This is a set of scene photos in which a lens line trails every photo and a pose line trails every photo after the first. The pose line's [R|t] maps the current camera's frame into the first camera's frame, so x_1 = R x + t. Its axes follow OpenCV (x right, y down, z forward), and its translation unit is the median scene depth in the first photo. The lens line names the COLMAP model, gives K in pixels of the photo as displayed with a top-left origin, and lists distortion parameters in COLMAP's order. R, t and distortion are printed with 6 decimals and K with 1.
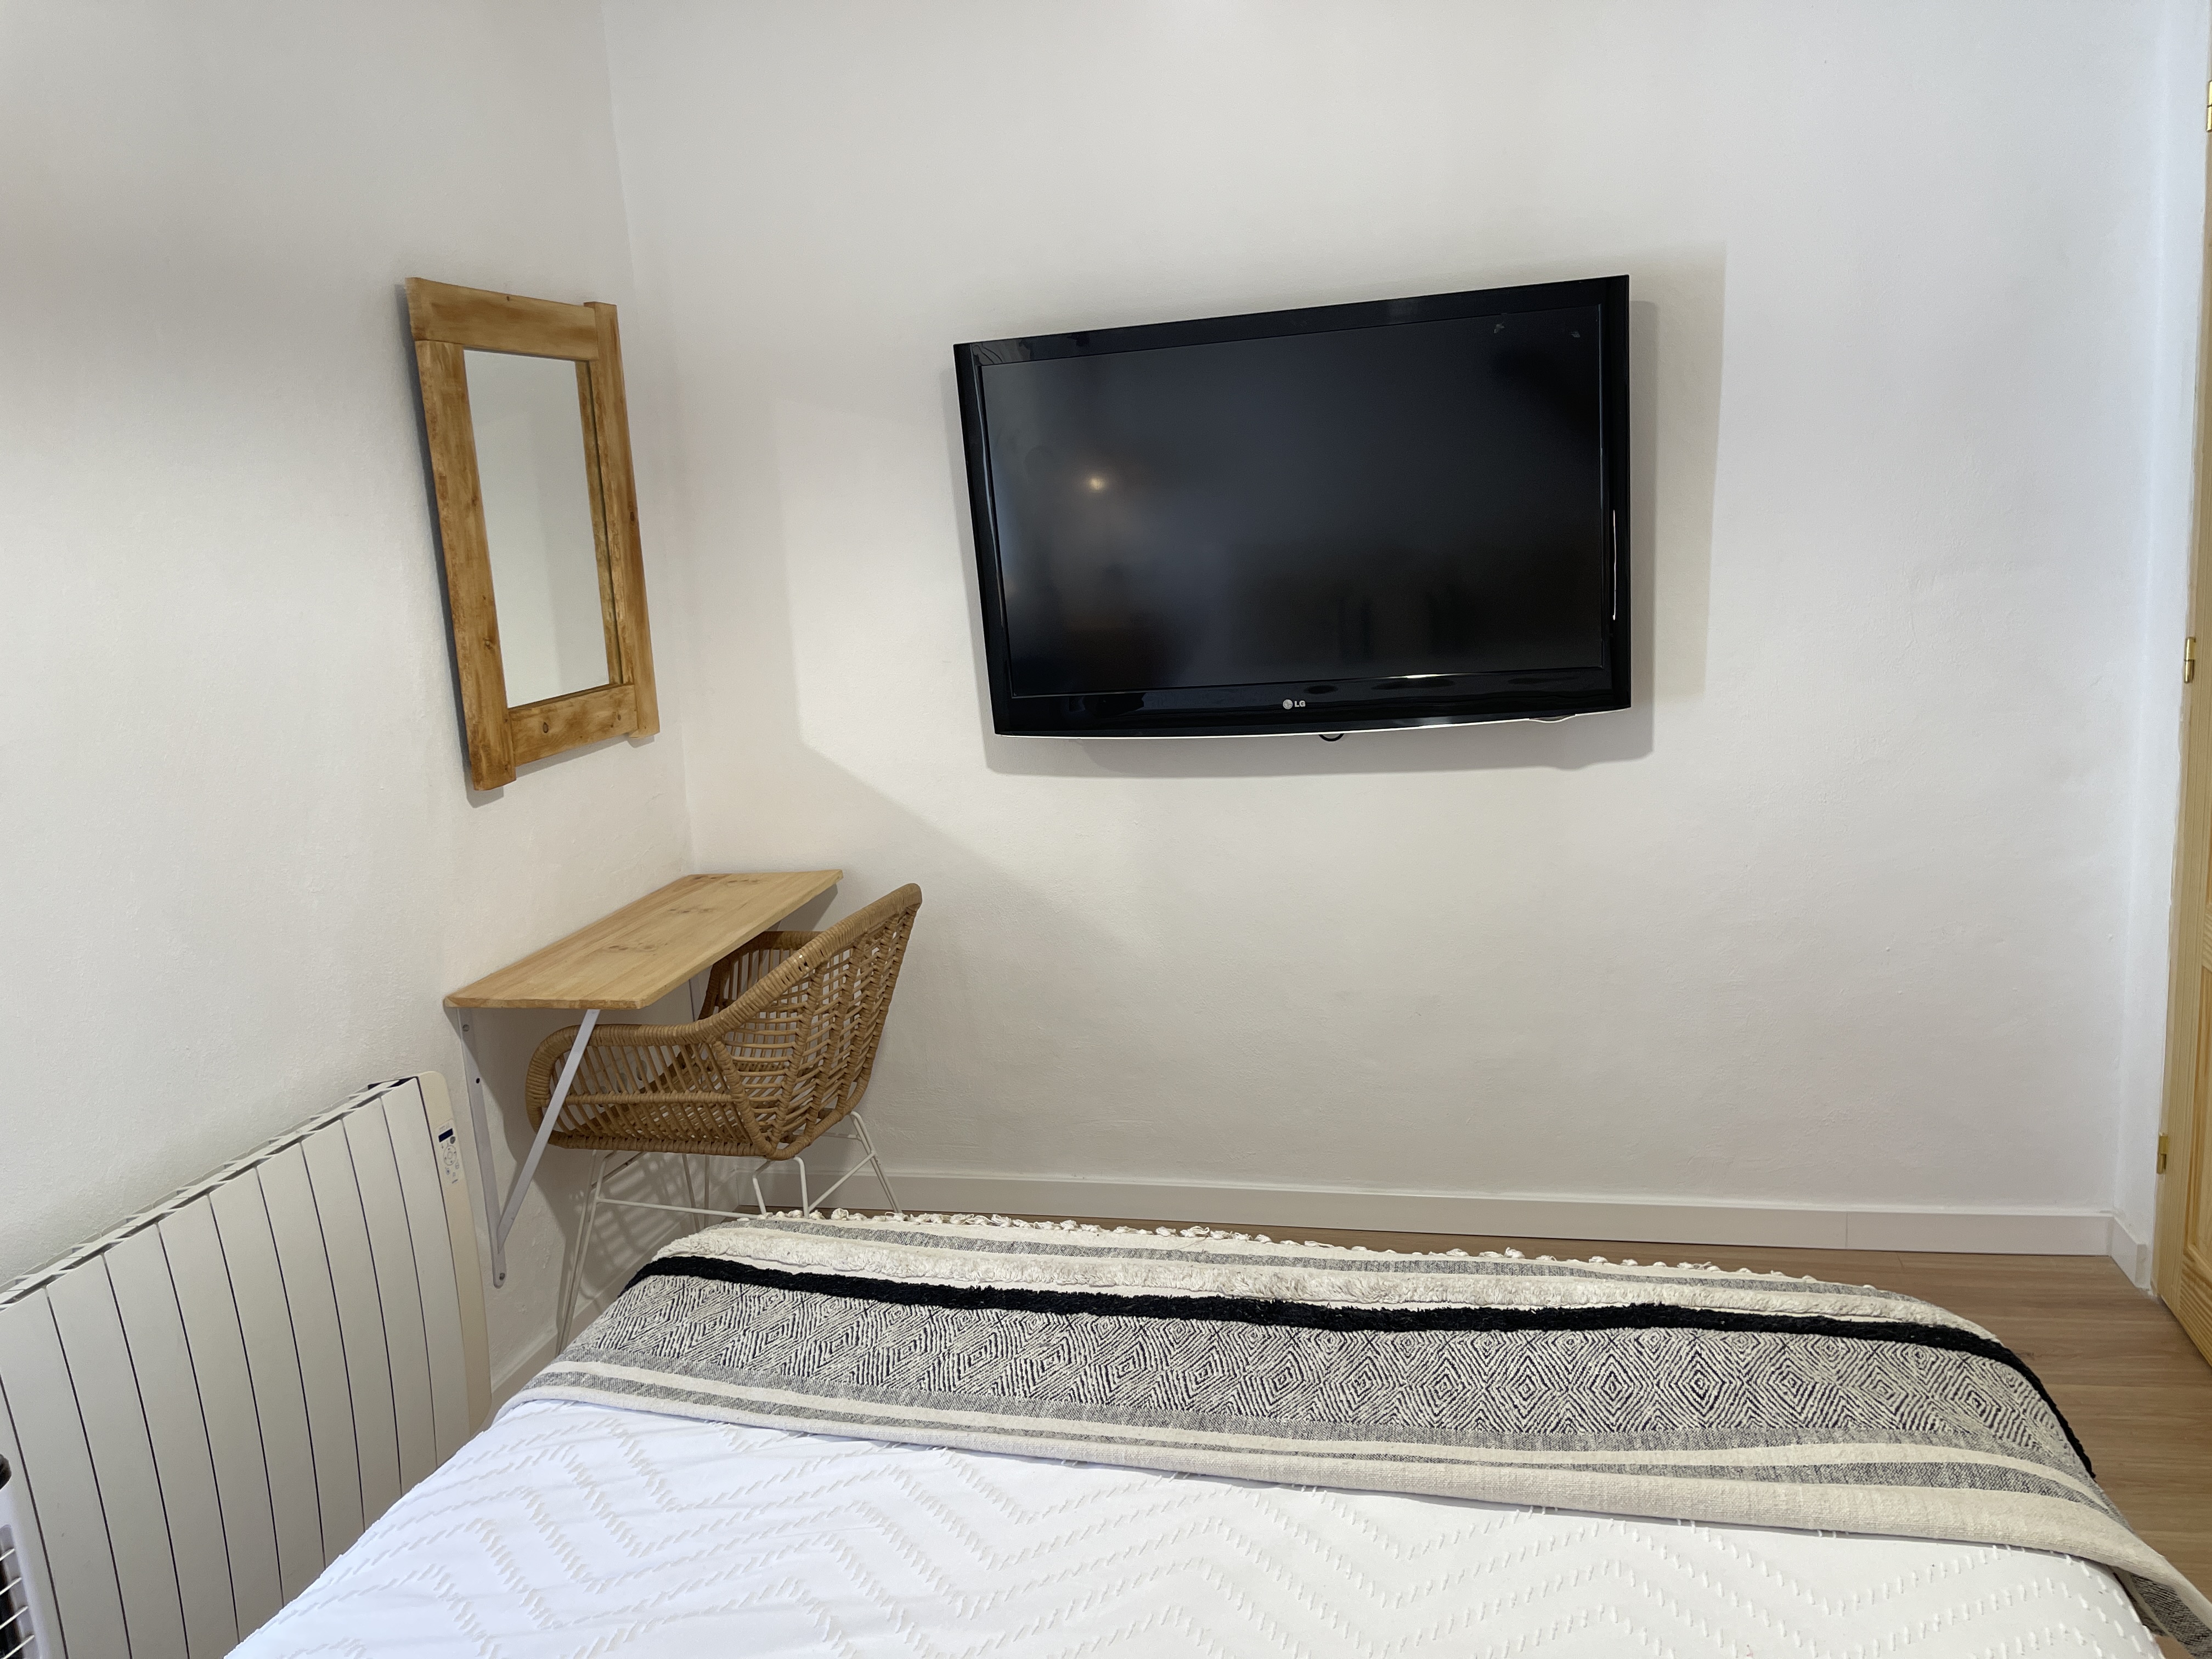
lens RADIAL K [[1670.7, 0, 1106.0], [0, 1670.7, 829.5], [0, 0, 1]] dist [0.083280, -0.114080]
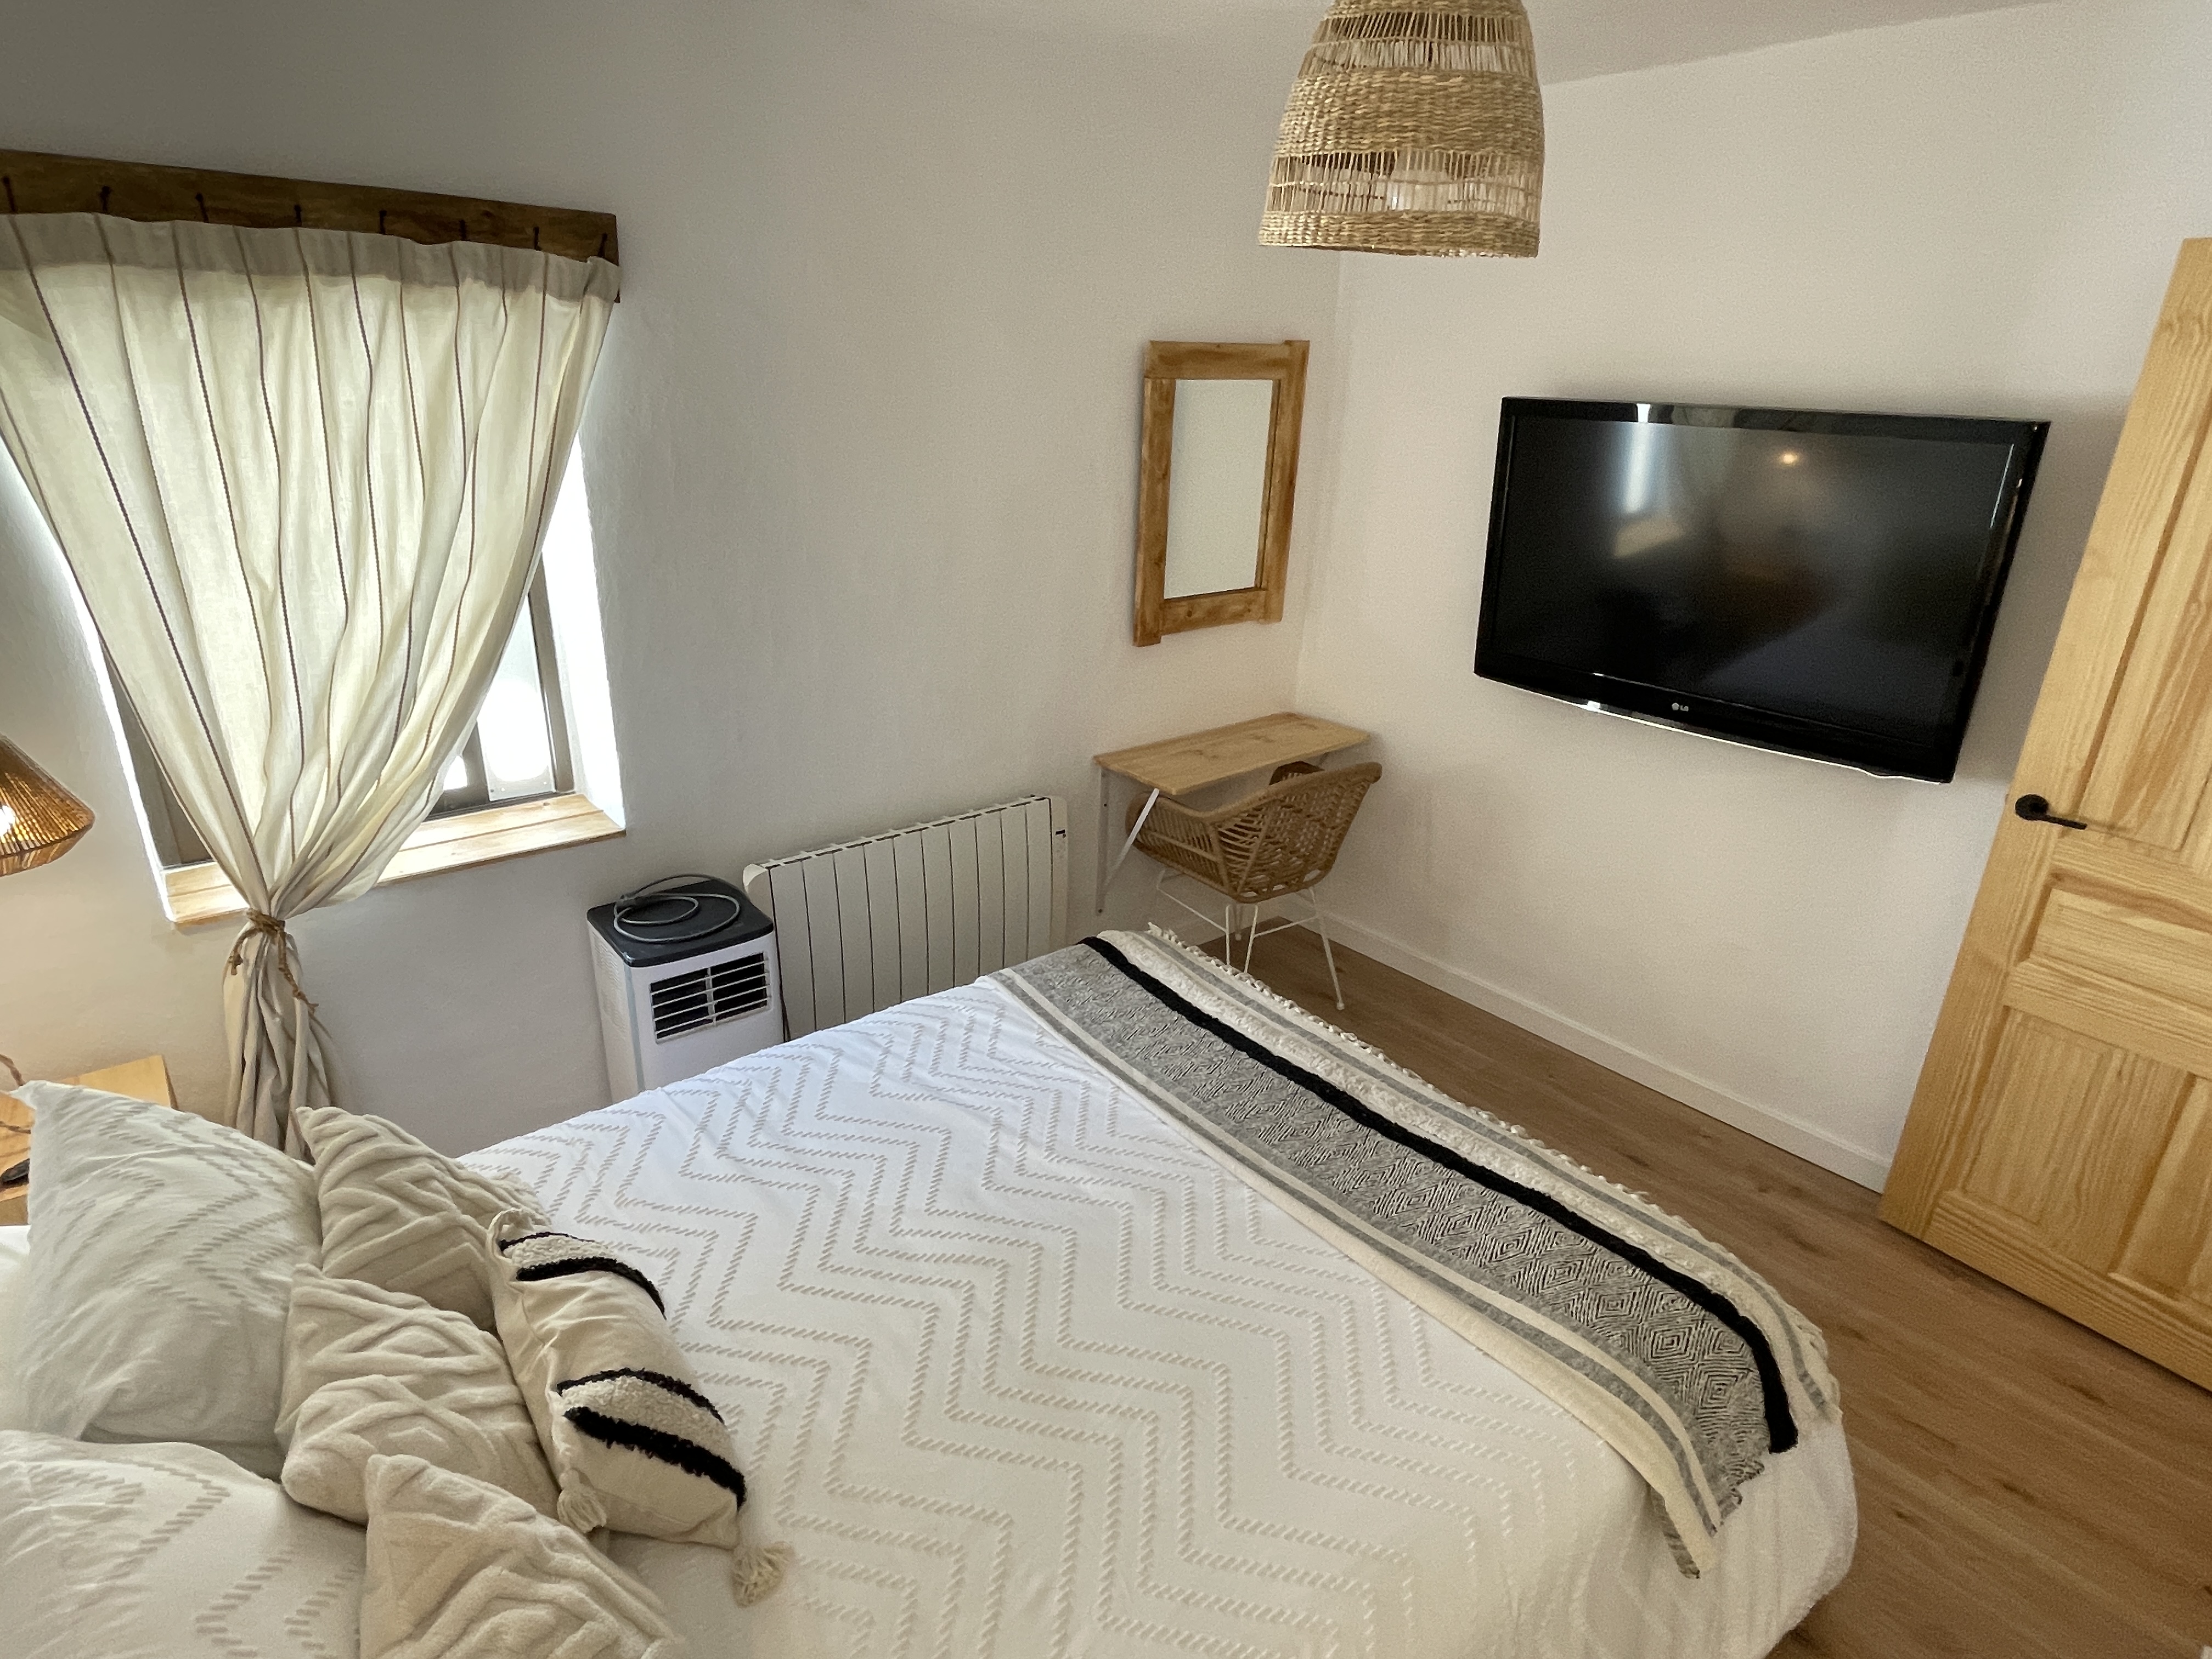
lens RADIAL K [[1213.6, 0, 1108.2], [0, 1213.6, 845.2], [0, 0, 1]] dist [0.026637, -0.027488]
pose [[0.798002, 0.306136, -0.519109, 0.324149], [-0.199010, 0.946911, 0.252496, -0.142717], [0.568848, -0.098184, 0.816561, -0.055588]]
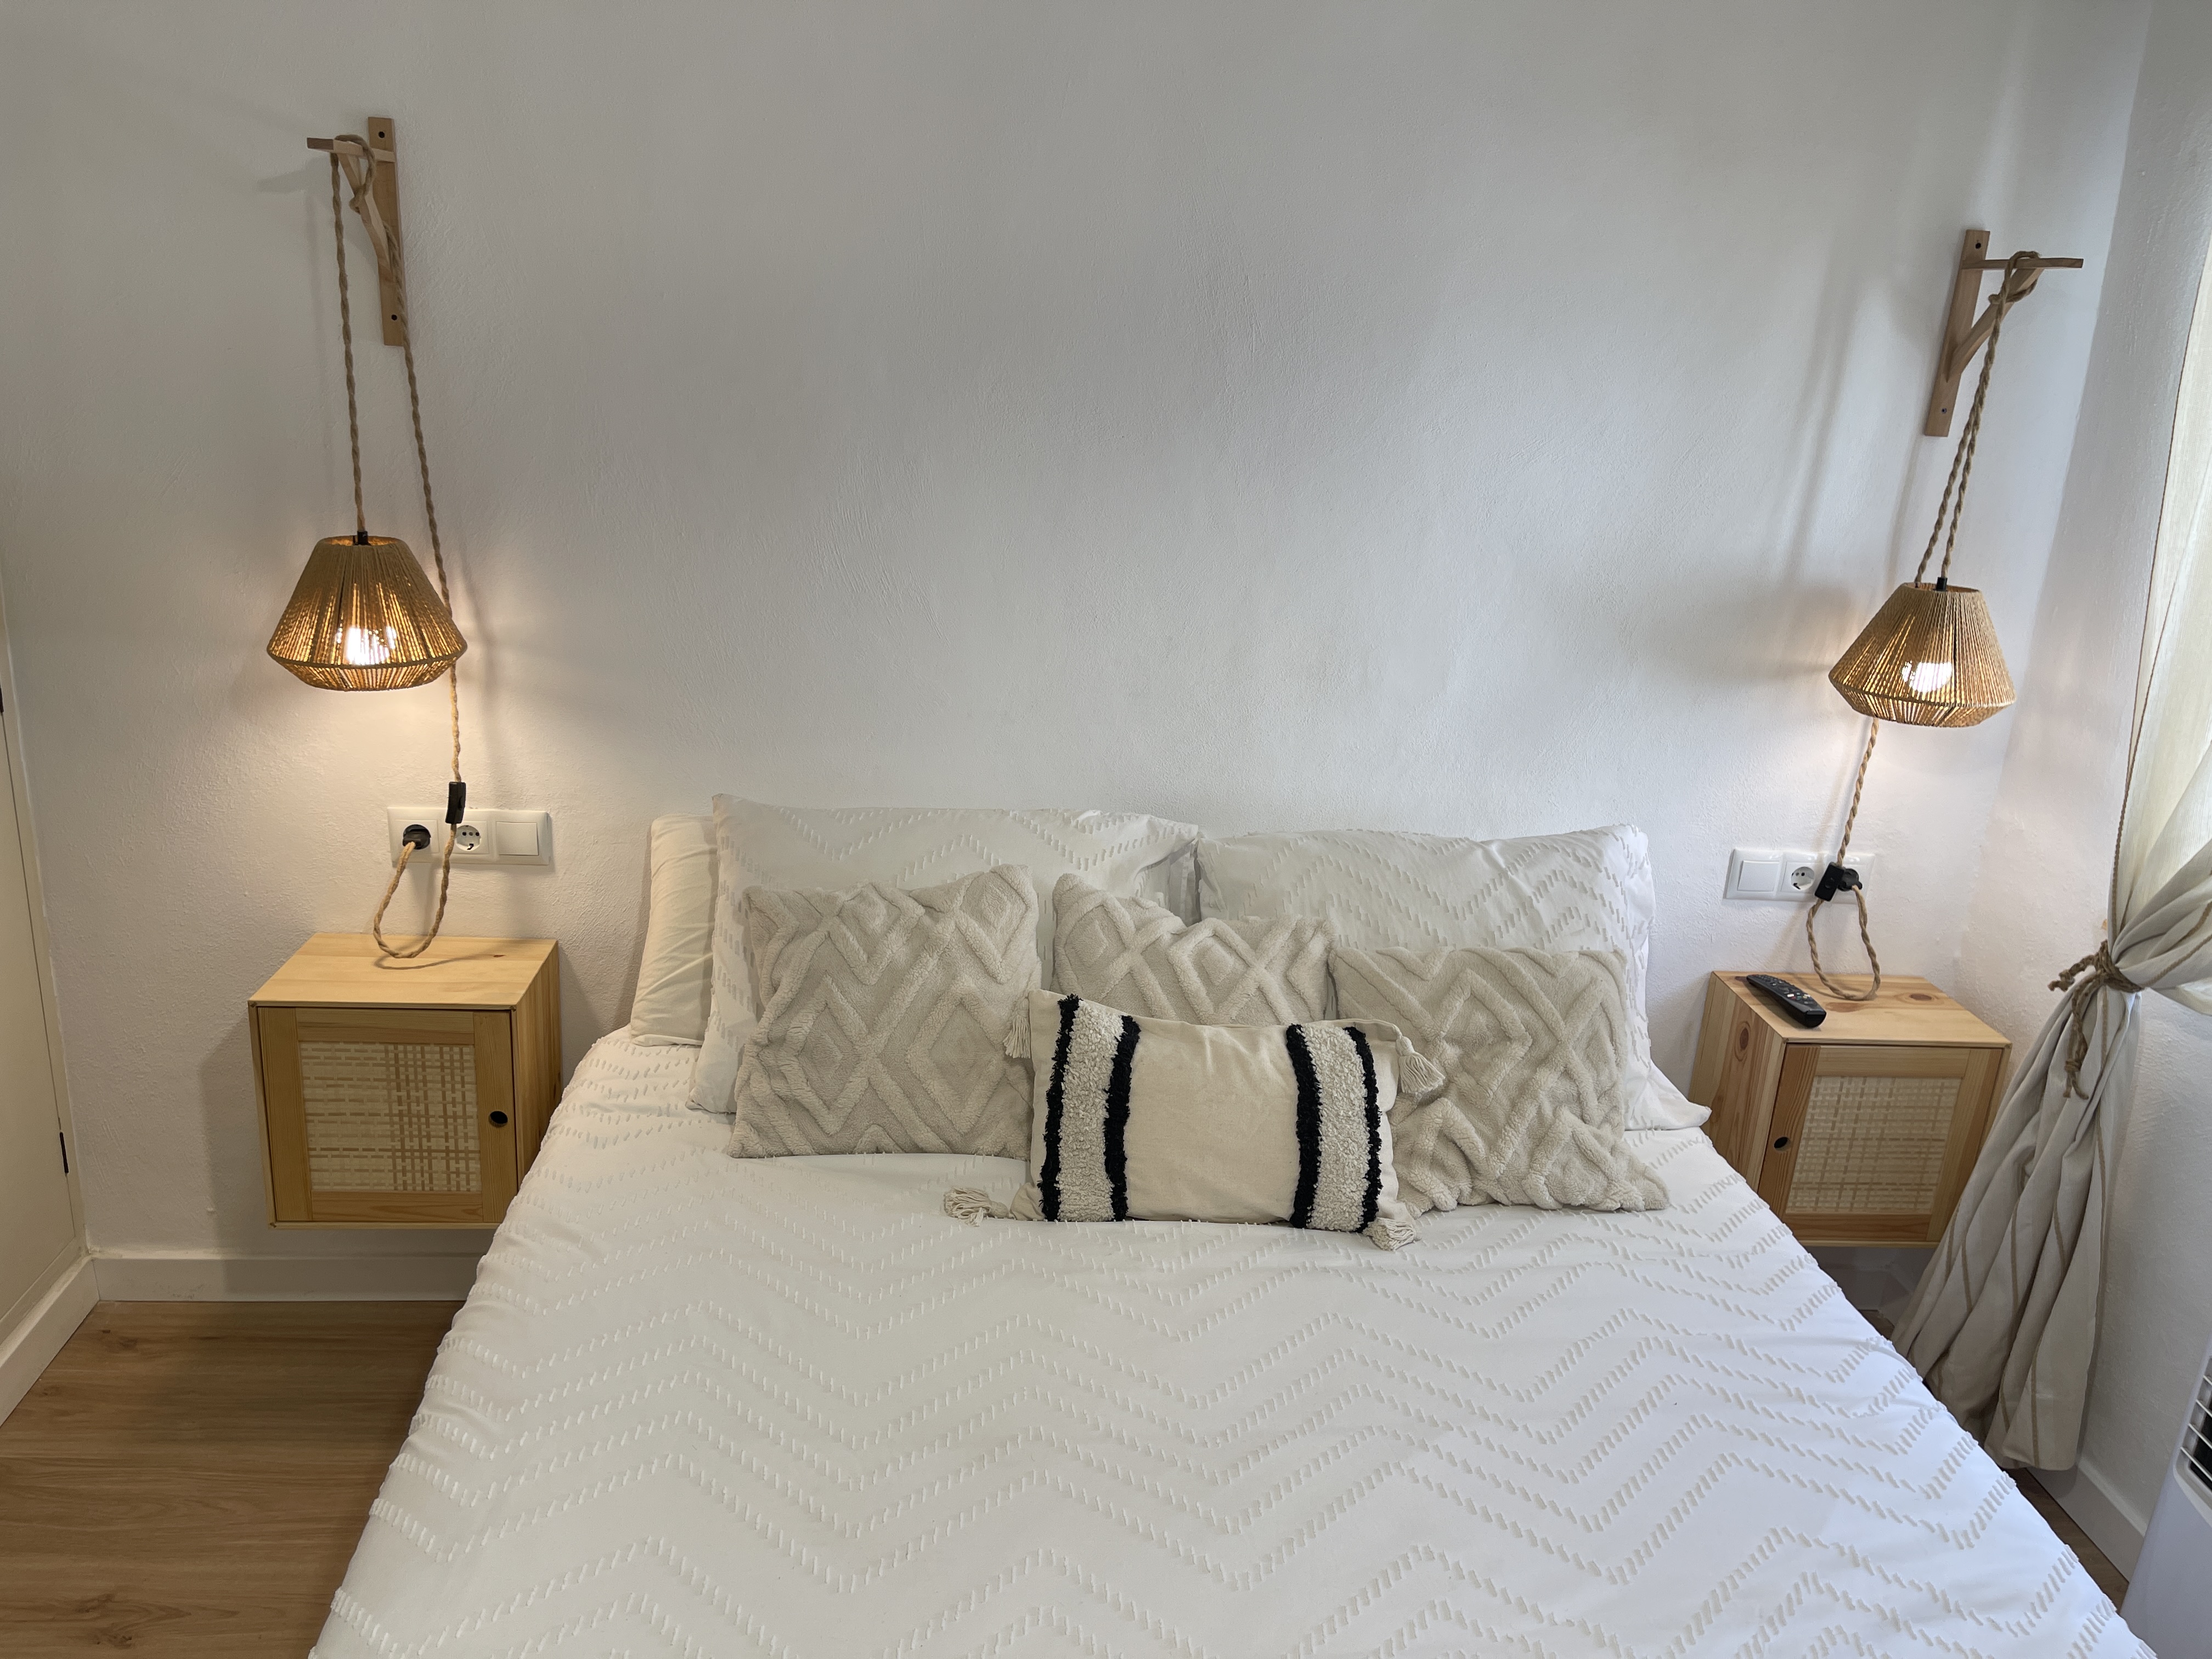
lens RADIAL K [[1670.7, 0, 1106.0], [0, 1670.7, 829.5], [0, 0, 1]] dist [0.083280, -0.114080]
pose [[-0.950828, 0.110326, -0.289404, 0.177923], [-0.052189, 0.863973, 0.500826, -0.226391], [0.305292, 0.491303, -0.815732, 0.791656]]
